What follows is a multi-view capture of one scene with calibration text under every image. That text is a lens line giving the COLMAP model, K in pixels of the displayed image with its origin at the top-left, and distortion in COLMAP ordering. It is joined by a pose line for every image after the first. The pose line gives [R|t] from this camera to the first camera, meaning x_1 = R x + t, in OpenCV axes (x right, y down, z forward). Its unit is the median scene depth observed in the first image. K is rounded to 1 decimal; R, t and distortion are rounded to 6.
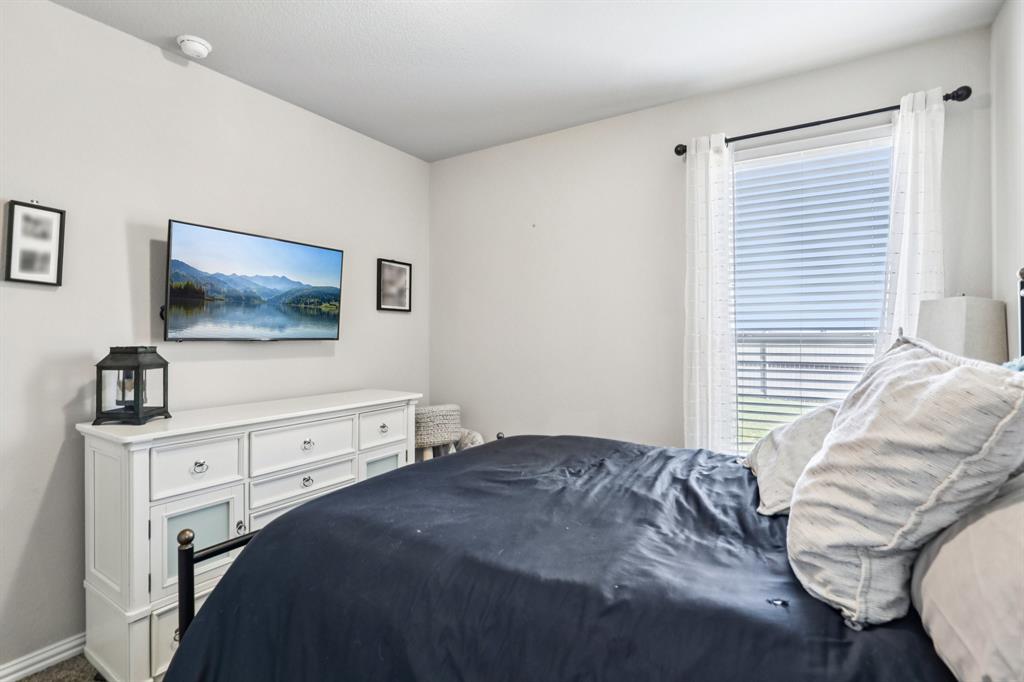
lens RADIAL K [[473.8, 0, 507.3], [0, 473.8, 341.2], [0, 0, 1]] dist [-0.032012, 0.006349]
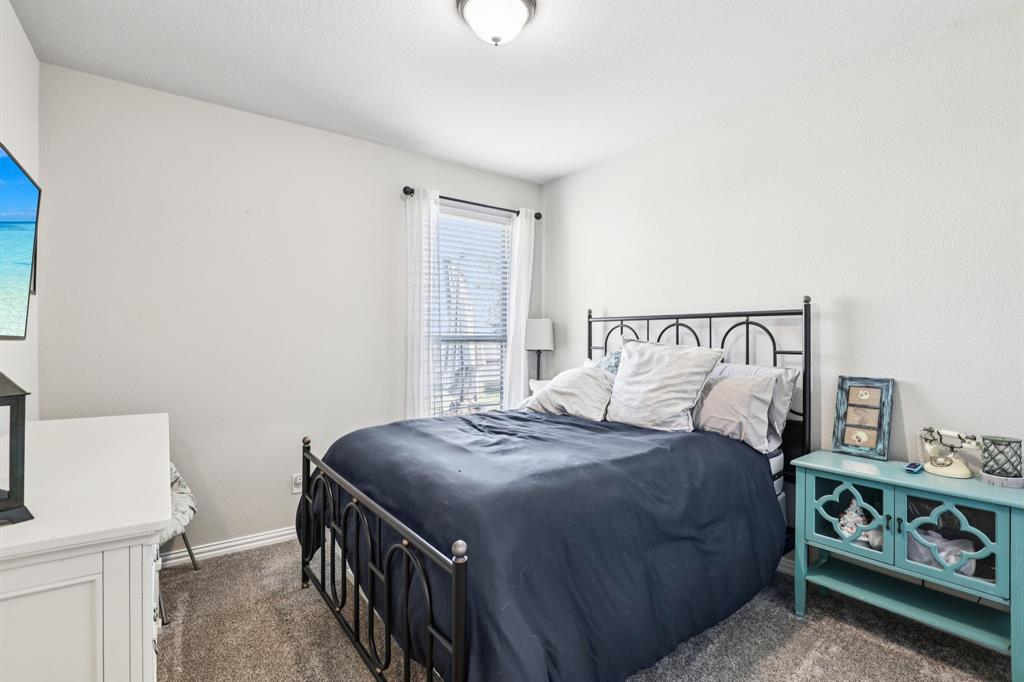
lens RADIAL K [[473.8, 0, 507.3], [0, 473.8, 341.2], [0, 0, 1]] dist [-0.032012, 0.006349]
pose [[0.358413, -0.007774, 0.933531, -0.981833], [0.002373, 0.999970, 0.007416, -0.007812], [-0.933560, -0.000443, 0.358421, 0.385598]]
